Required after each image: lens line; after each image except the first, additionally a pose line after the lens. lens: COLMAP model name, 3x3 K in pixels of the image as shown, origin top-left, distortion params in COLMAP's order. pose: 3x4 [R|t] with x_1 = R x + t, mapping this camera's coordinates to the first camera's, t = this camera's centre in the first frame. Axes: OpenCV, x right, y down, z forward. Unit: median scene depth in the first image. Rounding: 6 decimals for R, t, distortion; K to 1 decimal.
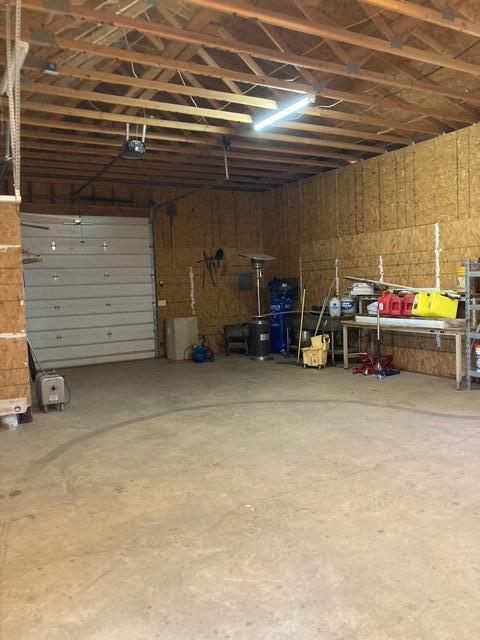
lens RADIAL K [[522.3, 0, 238.4], [0, 522.3, 326.0], [0, 0, 1]] dist [0.023563, -0.009283]
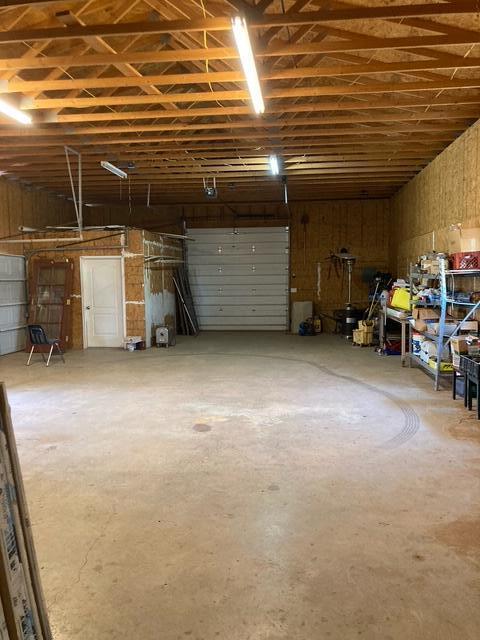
lens RADIAL K [[522.3, 0, 238.4], [0, 522.3, 326.0], [0, 0, 1]] dist [0.023563, -0.009283]
pose [[0.797213, 0.080793, -0.598268, 0.571222], [-0.066395, 0.996727, 0.046129, -0.004913], [0.600036, 0.002948, 0.799967, -0.158772]]
